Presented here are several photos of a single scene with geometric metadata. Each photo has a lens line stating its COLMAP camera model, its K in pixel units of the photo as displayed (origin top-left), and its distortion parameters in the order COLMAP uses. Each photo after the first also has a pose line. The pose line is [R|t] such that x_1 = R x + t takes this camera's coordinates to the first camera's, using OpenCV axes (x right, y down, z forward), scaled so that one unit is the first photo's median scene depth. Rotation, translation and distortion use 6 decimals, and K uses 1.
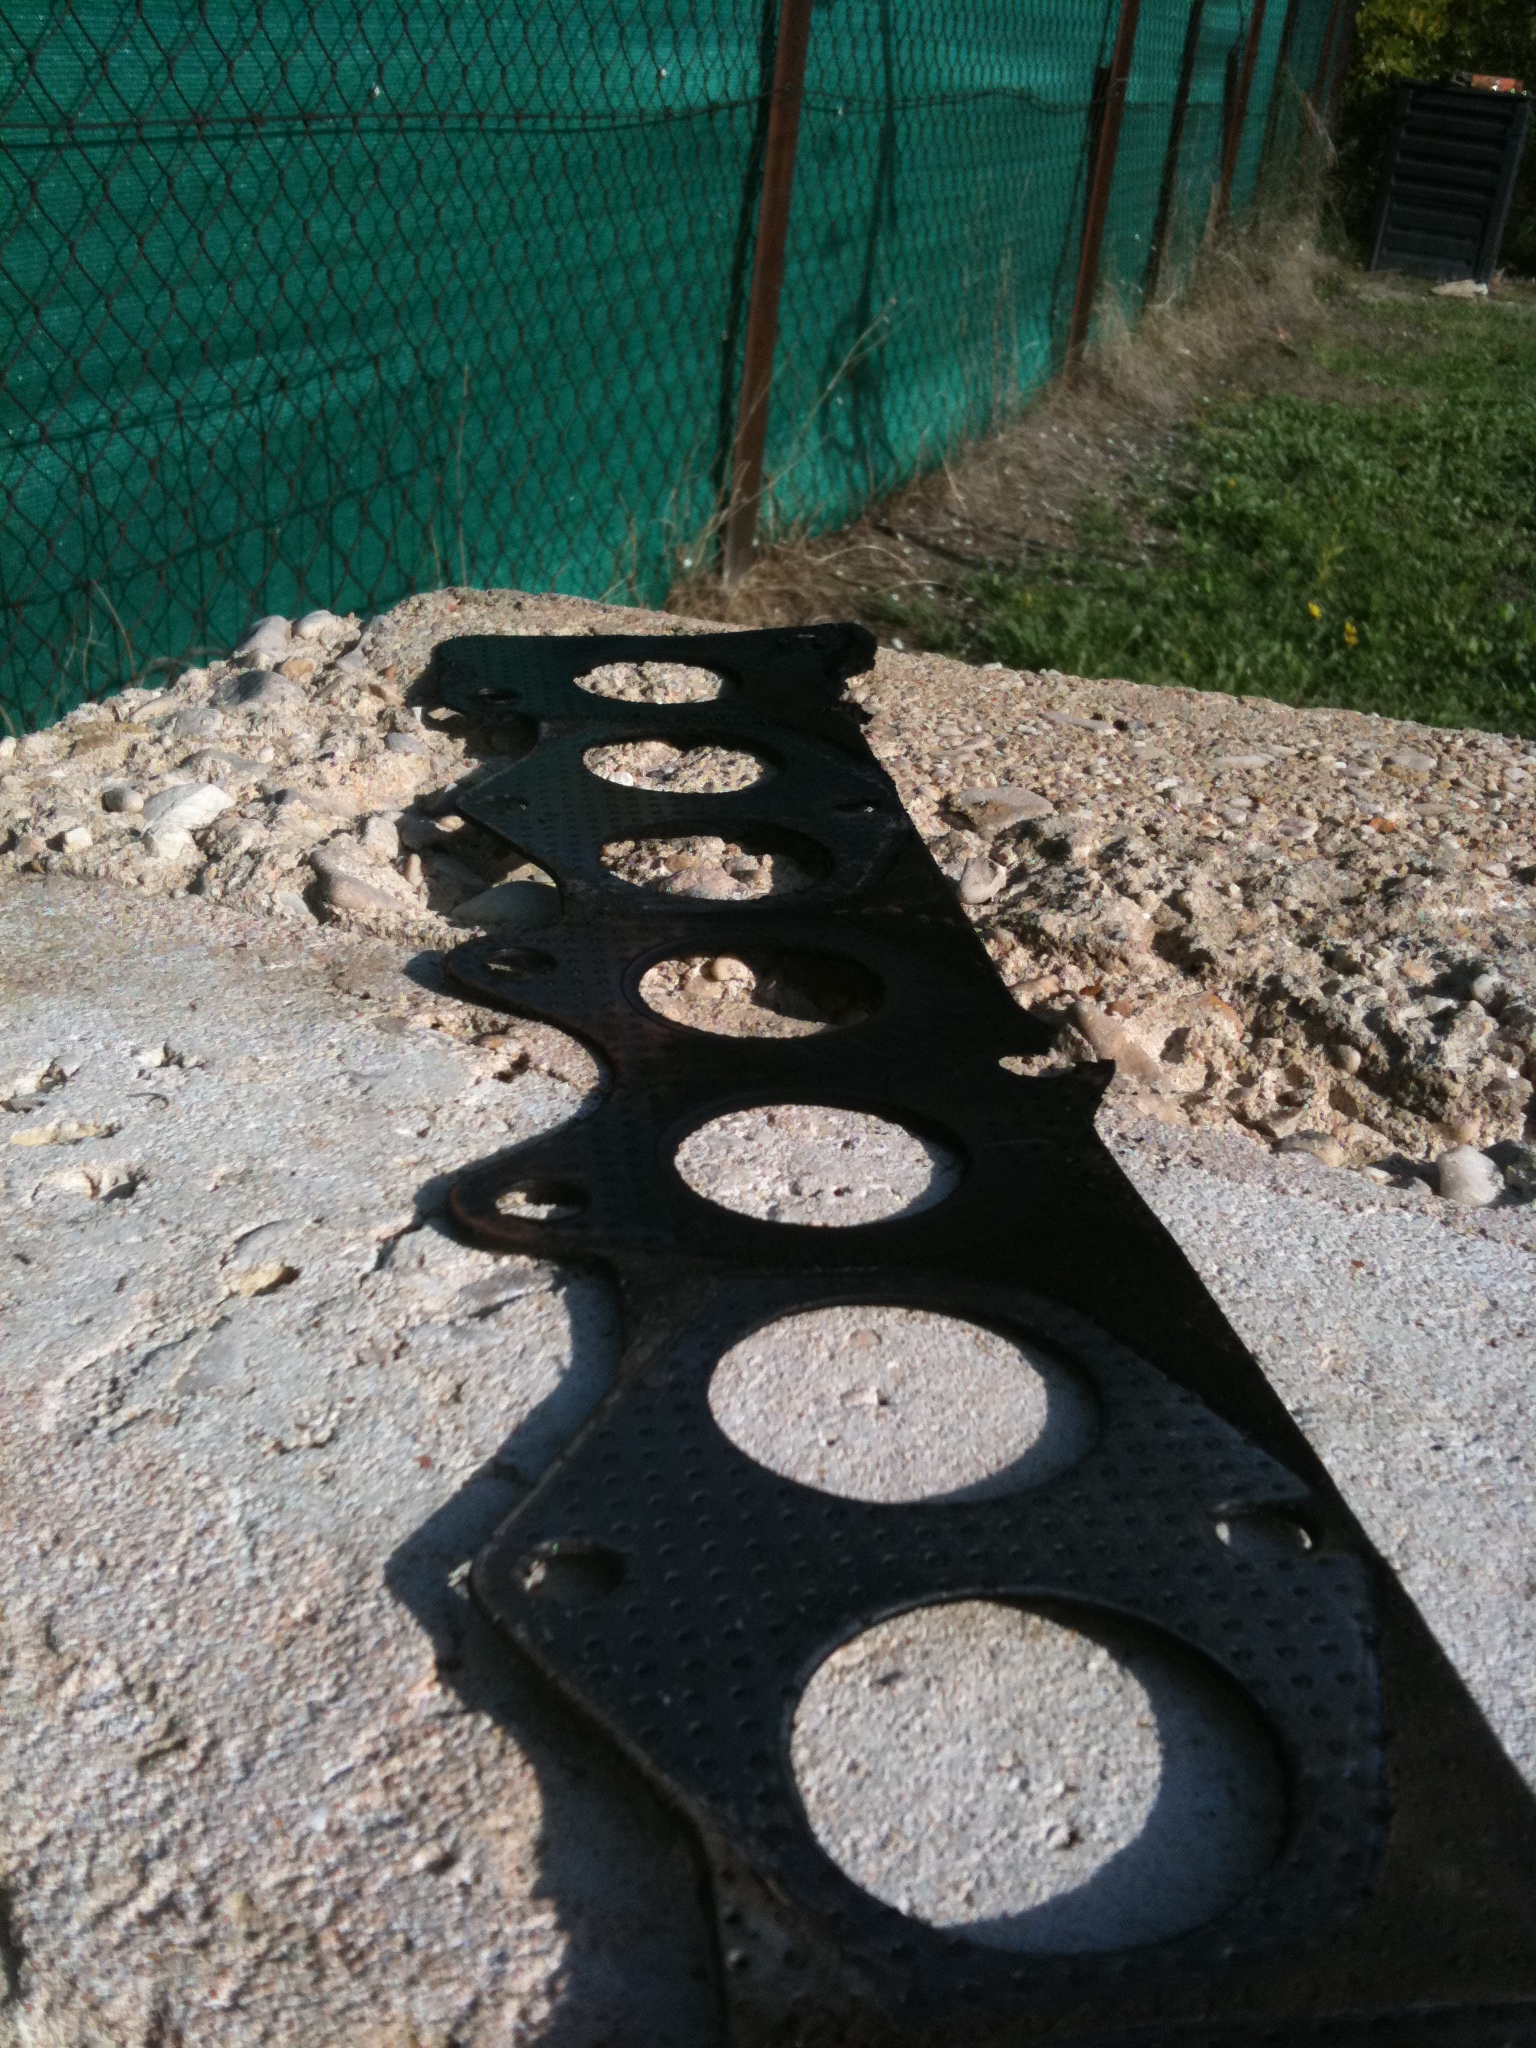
lens RADIAL K [[2136.9, 0, 768.0], [0, 2136.9, 1024.0], [0, 0, 1]] dist [0.114924, -0.398723]
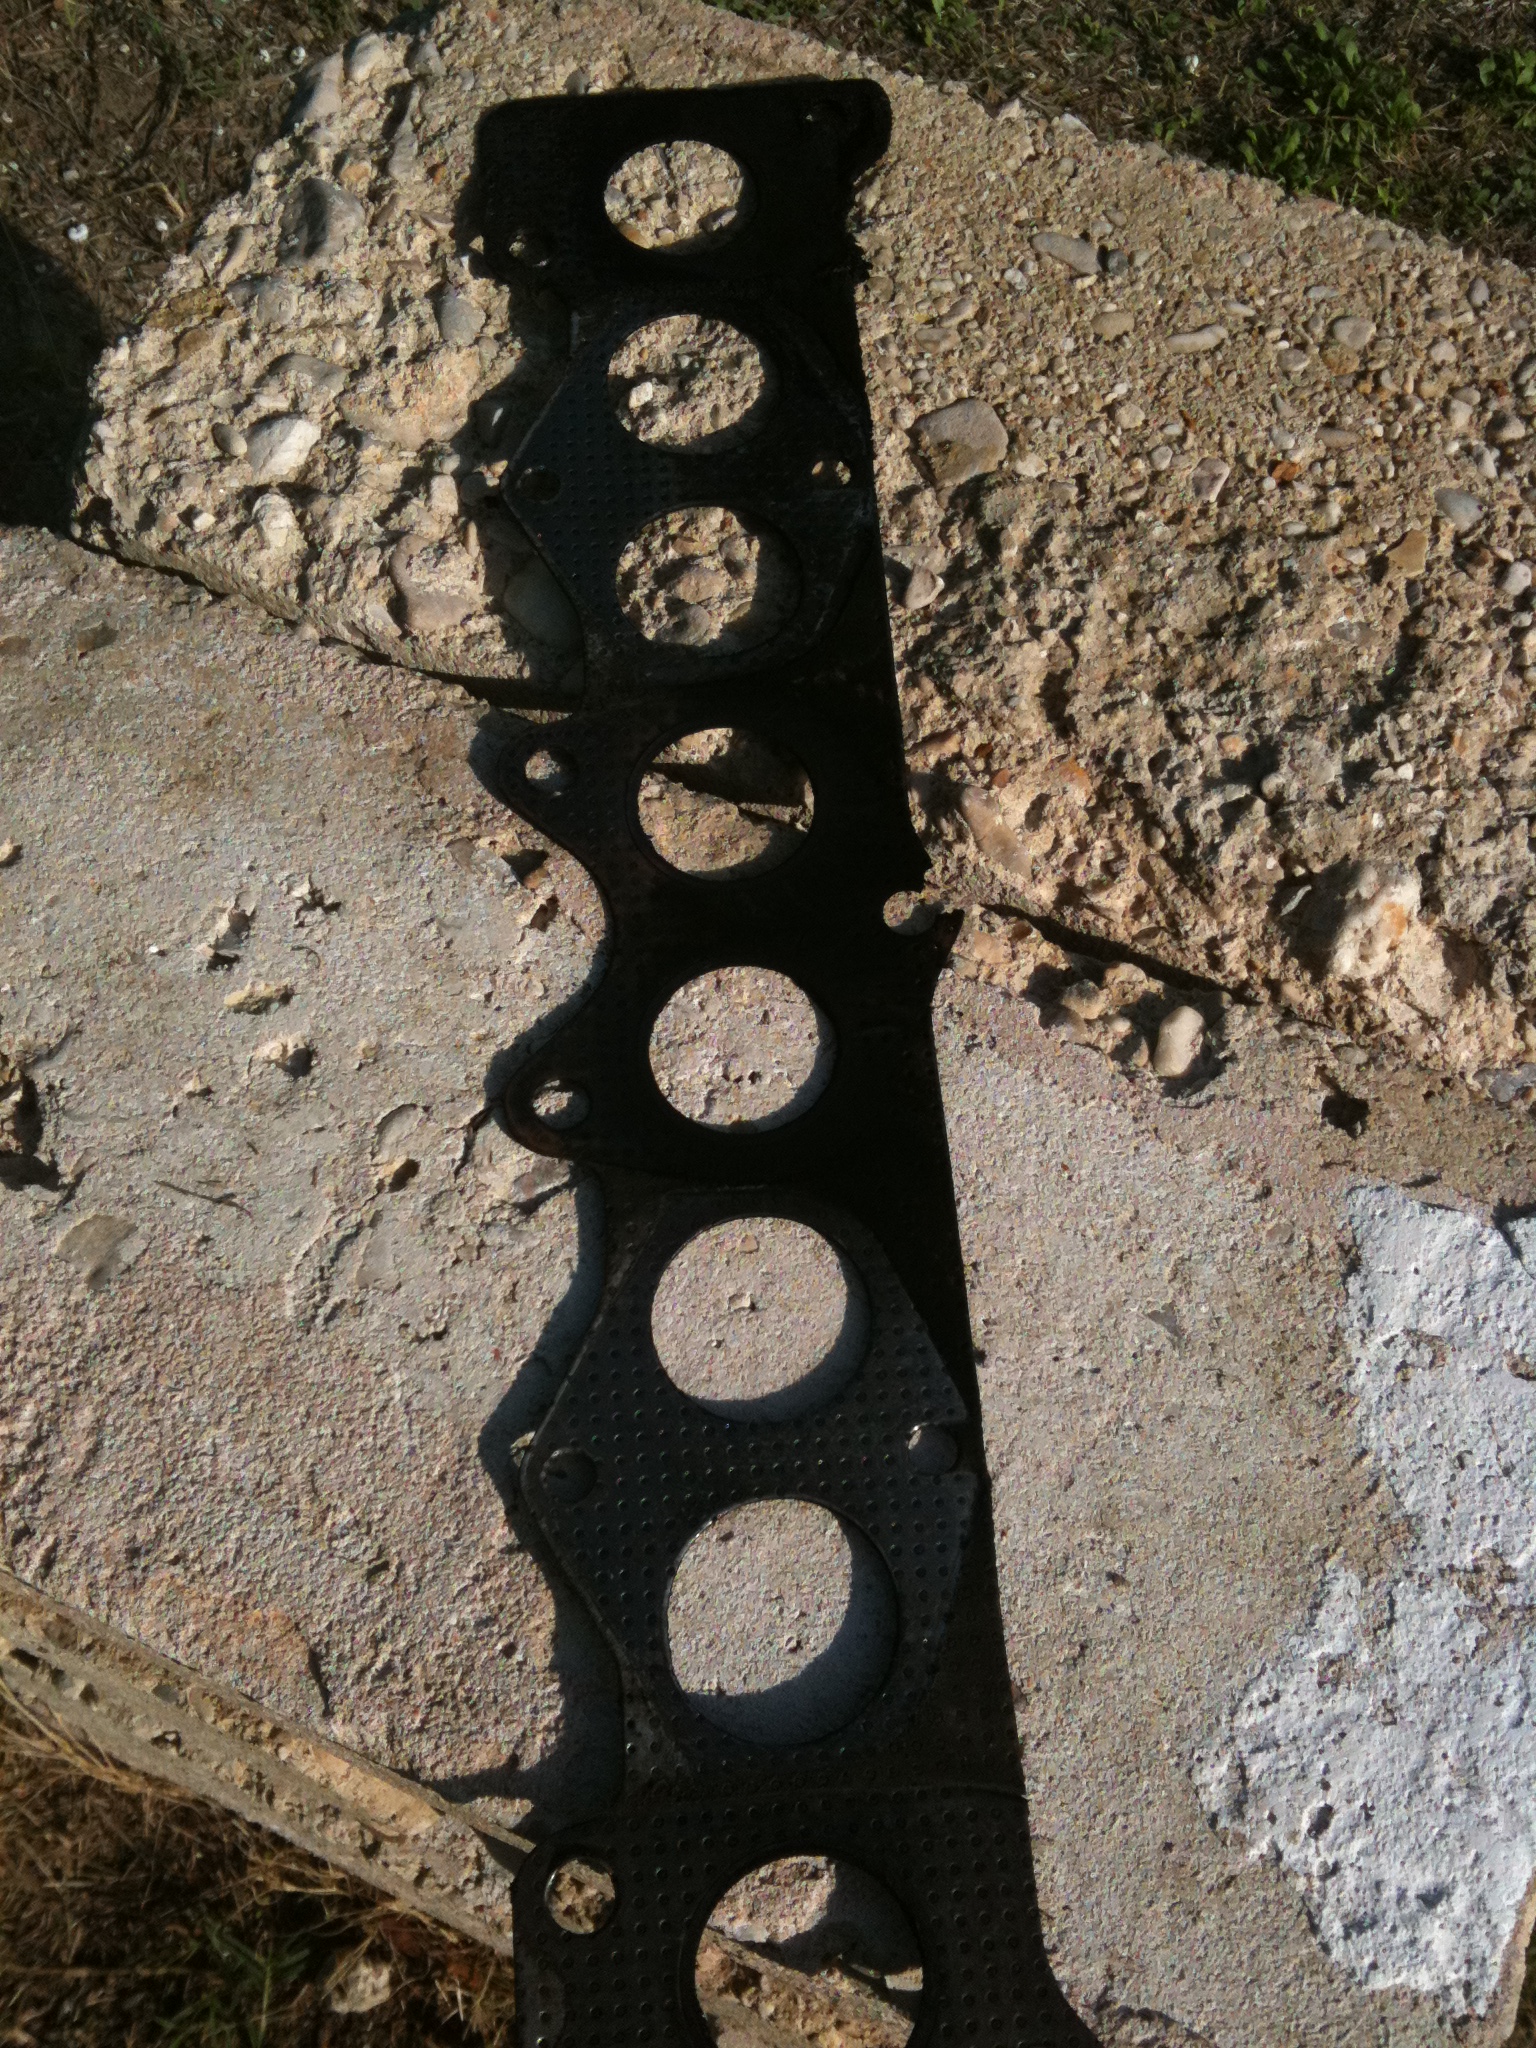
lens RADIAL K [[2098.4, 0, 768.0], [0, 2098.4, 1024.0], [0, 0, 1]] dist [0.127758, -0.381364]
pose [[0.997470, 0.044513, -0.055429, 0.132199], [-0.000101, 0.780591, 0.625043, -0.945900], [0.071089, -0.623456, 0.778620, -0.177581]]
